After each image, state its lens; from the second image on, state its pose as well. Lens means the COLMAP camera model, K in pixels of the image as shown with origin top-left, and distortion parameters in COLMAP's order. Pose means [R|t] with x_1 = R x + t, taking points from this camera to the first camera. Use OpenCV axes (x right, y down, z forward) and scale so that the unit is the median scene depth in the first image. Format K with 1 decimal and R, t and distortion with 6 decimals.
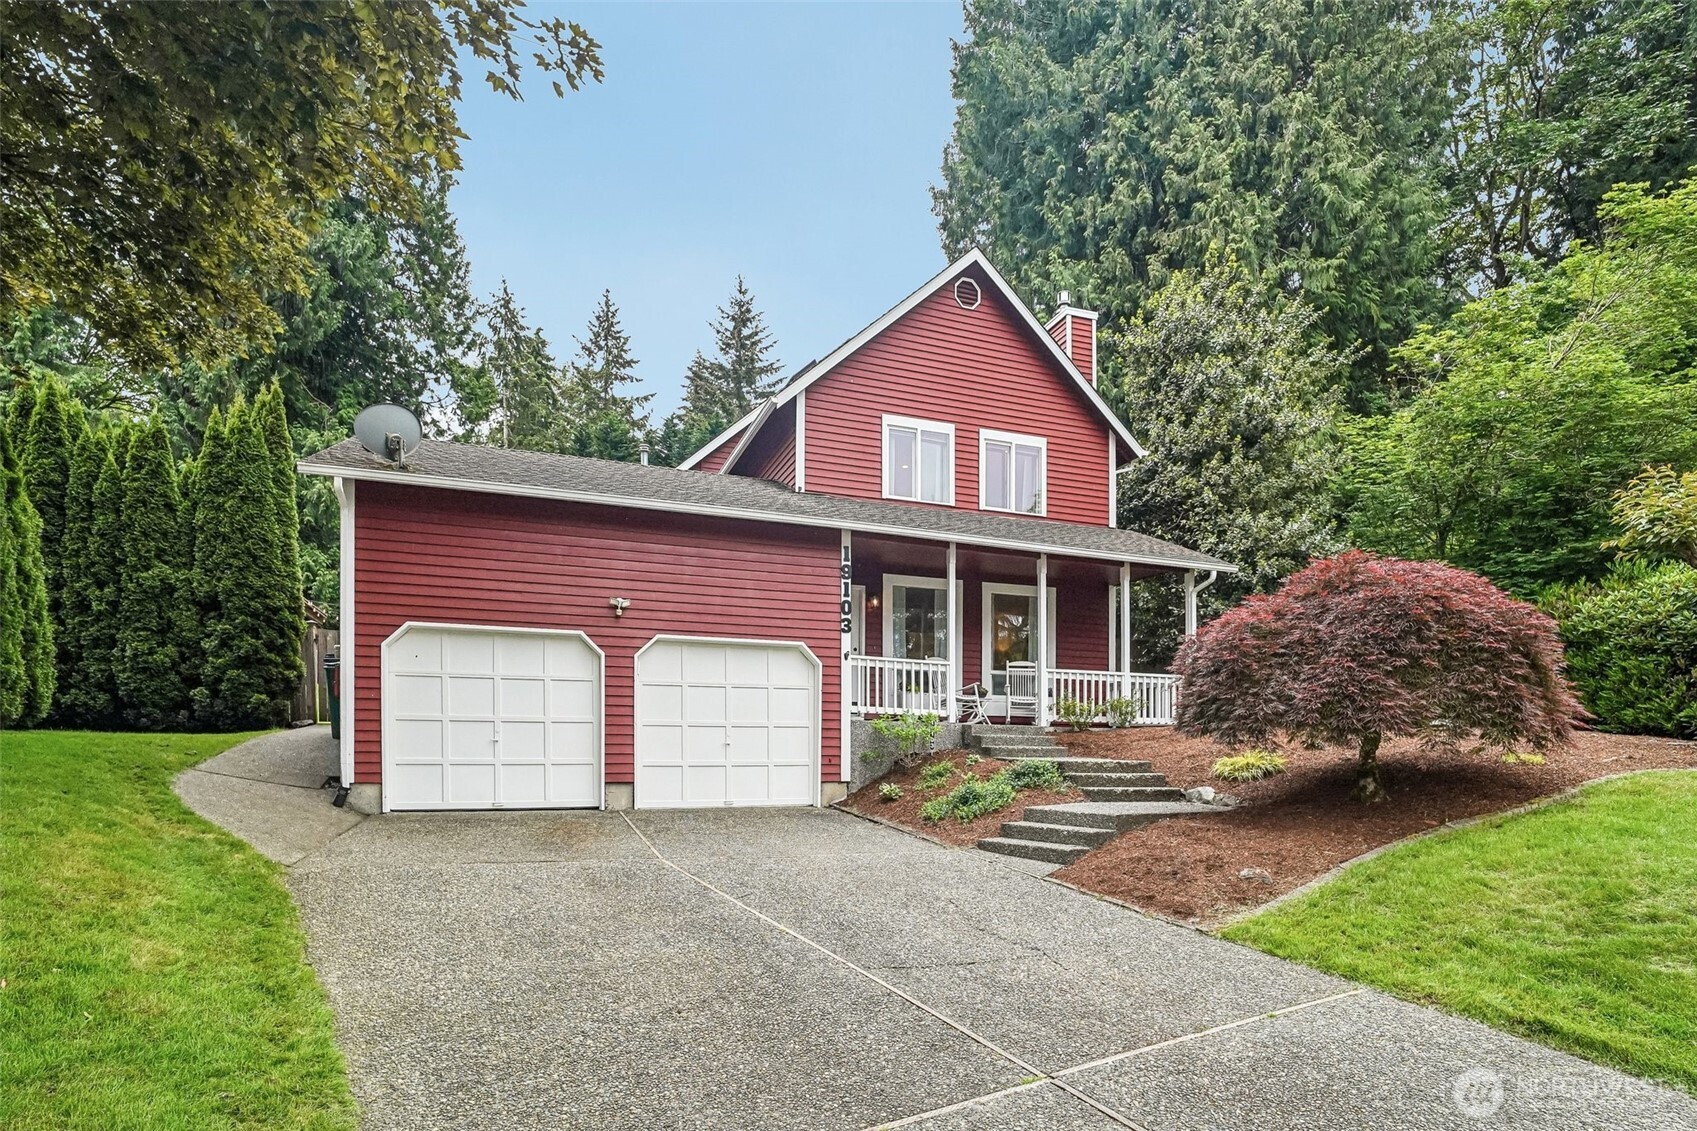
lens RADIAL K [[826.2, 0, 852.0], [0, 826.2, 550.2], [0, 0, 1]] dist [-0.005551, -0.000451]
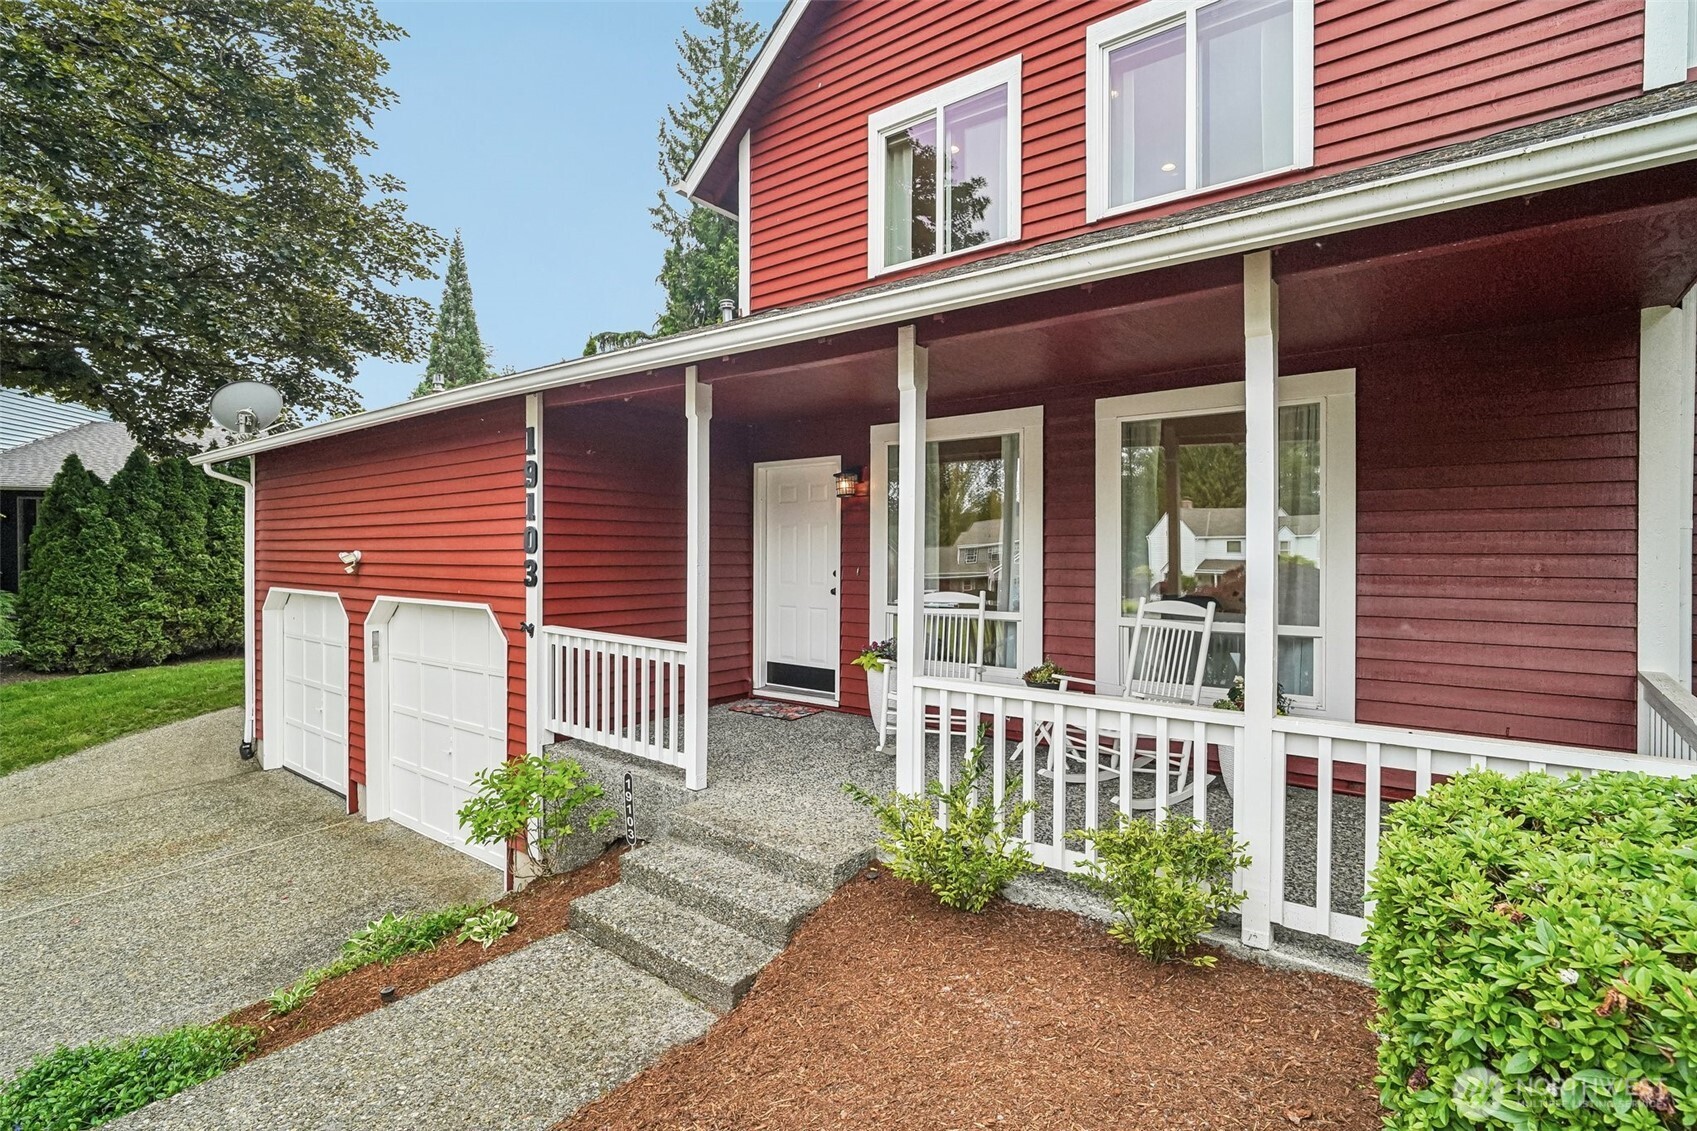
lens RADIAL K [[826.2, 0, 852.0], [0, 826.2, 550.2], [0, 0, 1]] dist [-0.005551, -0.000451]
pose [[0.511694, -0.010812, -0.859100, 0.538738], [0.191505, 0.976200, 0.101778, 0.056564], [0.837553, -0.216601, 0.501586, 0.838866]]
